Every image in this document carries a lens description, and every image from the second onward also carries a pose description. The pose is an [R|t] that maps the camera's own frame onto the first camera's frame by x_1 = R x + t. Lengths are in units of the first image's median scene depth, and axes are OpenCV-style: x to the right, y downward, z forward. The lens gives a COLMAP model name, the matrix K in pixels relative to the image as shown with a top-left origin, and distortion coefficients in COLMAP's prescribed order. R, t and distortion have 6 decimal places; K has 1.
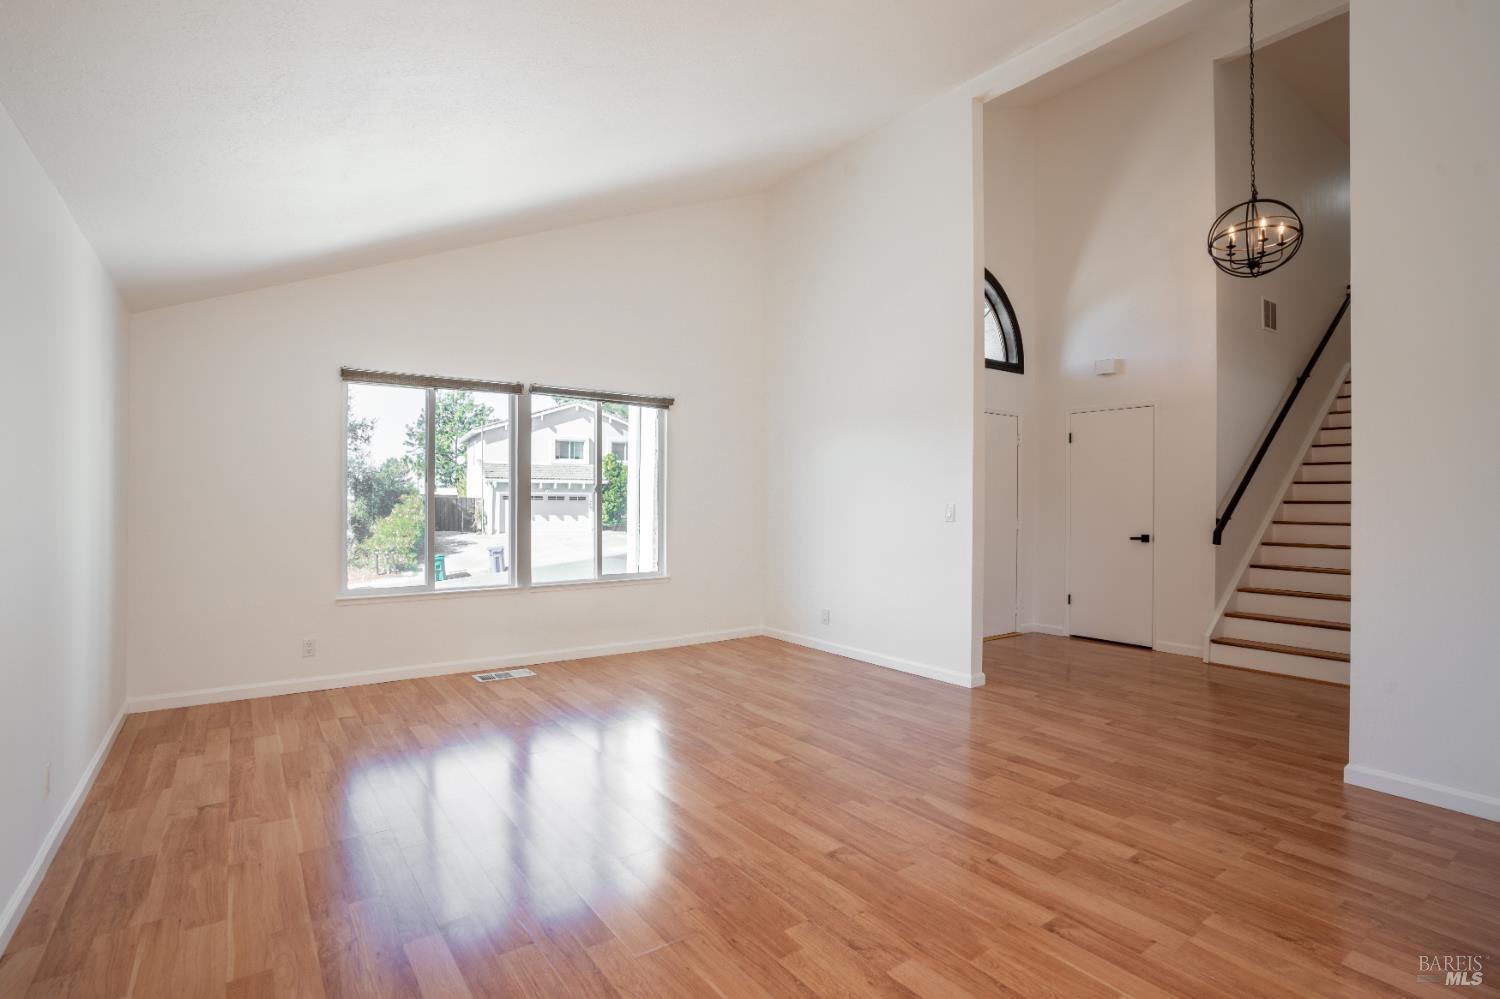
lens RADIAL K [[741.0, 0, 755.8], [0, 741.0, 499.9], [0, 0, 1]] dist [-0.056669, 0.024739]
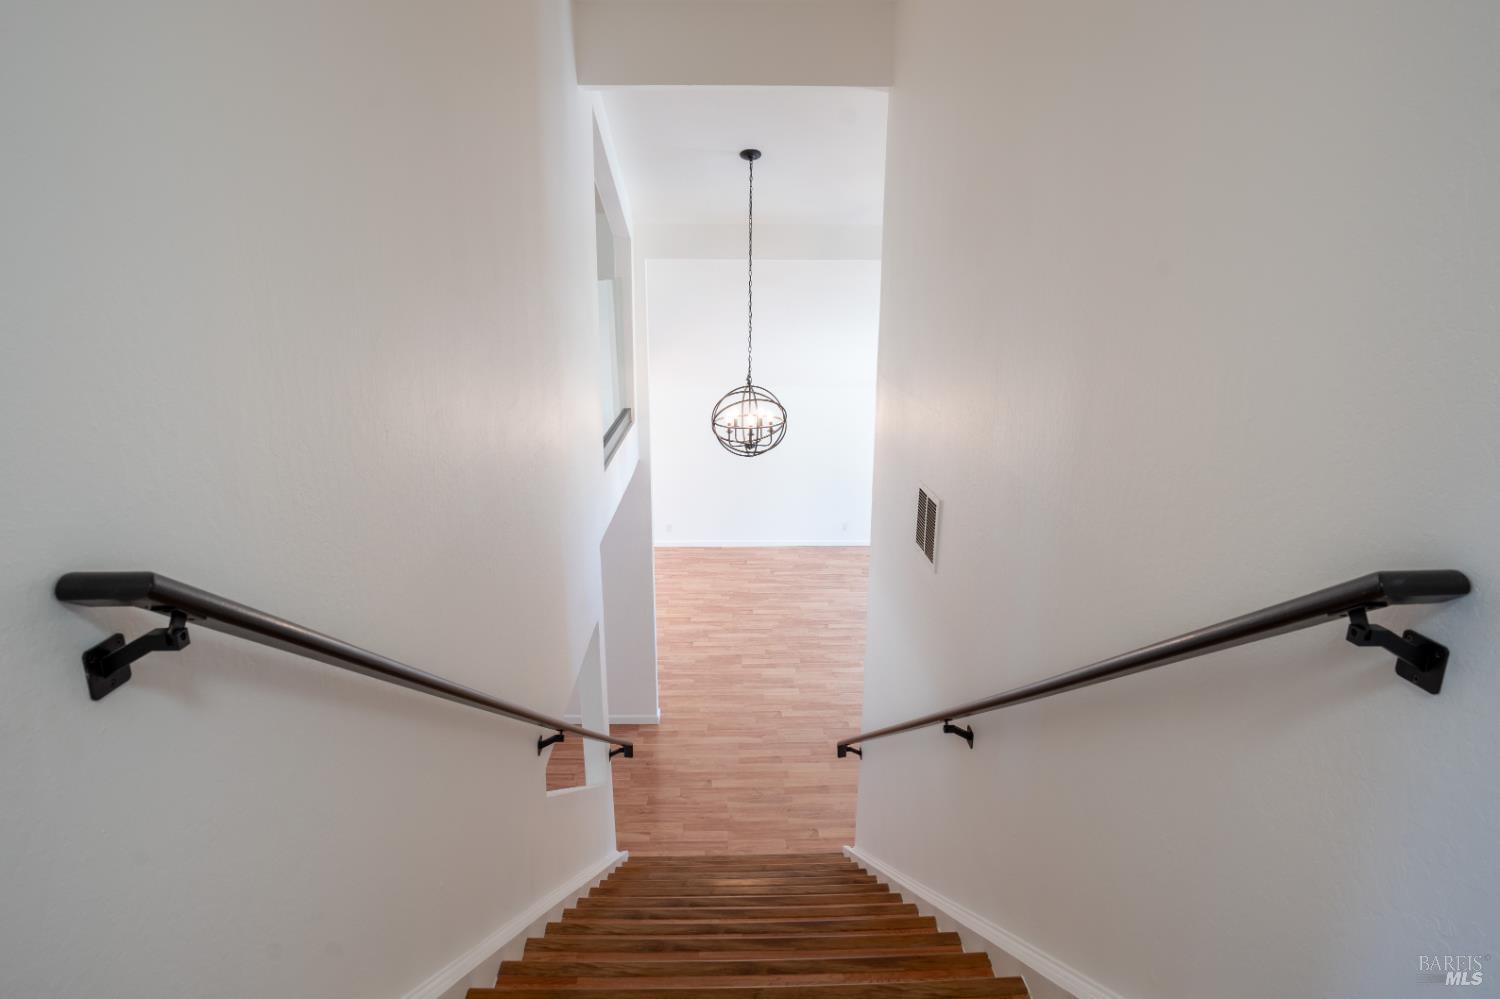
lens RADIAL K [[741.0, 0, 755.8], [0, 741.0, 499.9], [0, 0, 1]] dist [-0.056669, 0.024739]
pose [[-0.557899, 0.226064, -0.798526, 1.927354], [-0.003640, 0.961509, 0.274748, -0.672779], [0.829901, 0.156188, -0.535603, 1.972939]]
